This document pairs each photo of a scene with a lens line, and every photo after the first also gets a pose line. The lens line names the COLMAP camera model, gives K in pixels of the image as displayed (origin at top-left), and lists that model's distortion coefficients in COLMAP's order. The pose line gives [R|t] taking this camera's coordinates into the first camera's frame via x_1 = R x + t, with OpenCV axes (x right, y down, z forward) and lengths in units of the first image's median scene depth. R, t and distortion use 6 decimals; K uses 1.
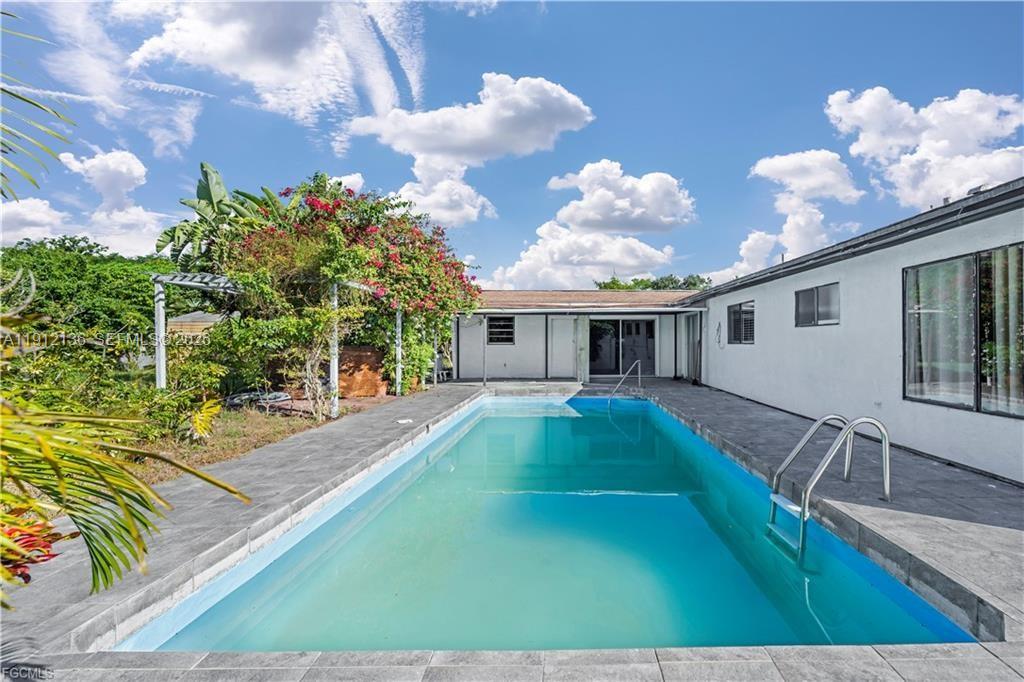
lens RADIAL K [[437.5, 0, 565.3], [0, 437.5, 342.1], [0, 0, 1]] dist [-0.000725, -0.000306]
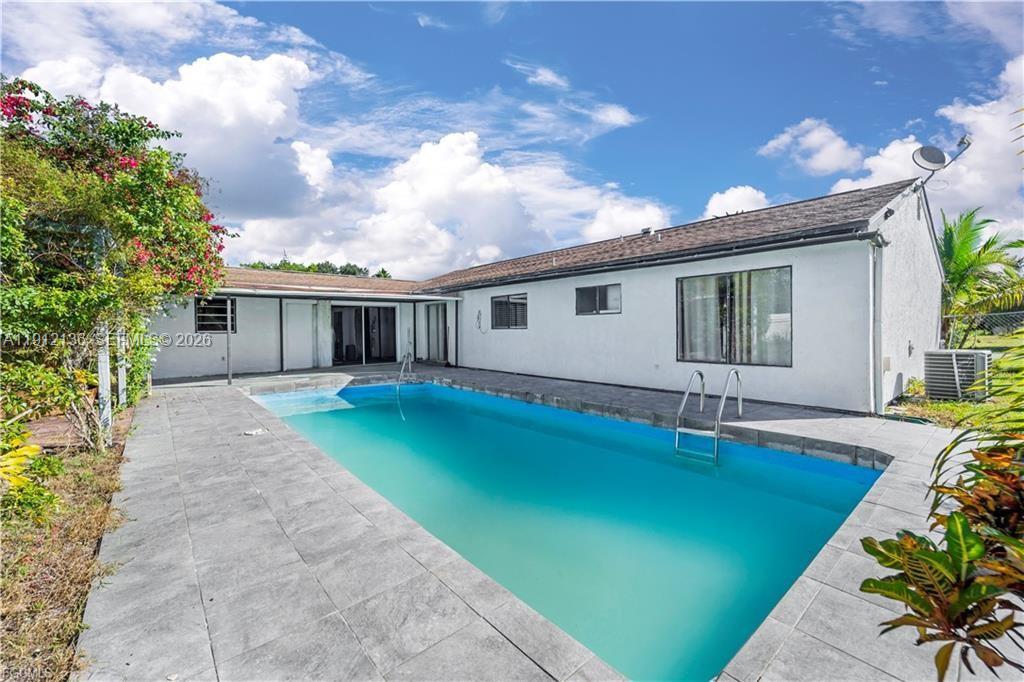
lens RADIAL K [[421.9, 0, 495.2], [0, 421.9, 342.8], [0, 0, 1]] dist [-0.001163, -0.000172]
pose [[0.776250, -0.027794, 0.629812, -0.342102], [0.009296, 0.999424, 0.032648, 0.003595], [-0.630356, -0.019489, 0.776061, 0.113982]]
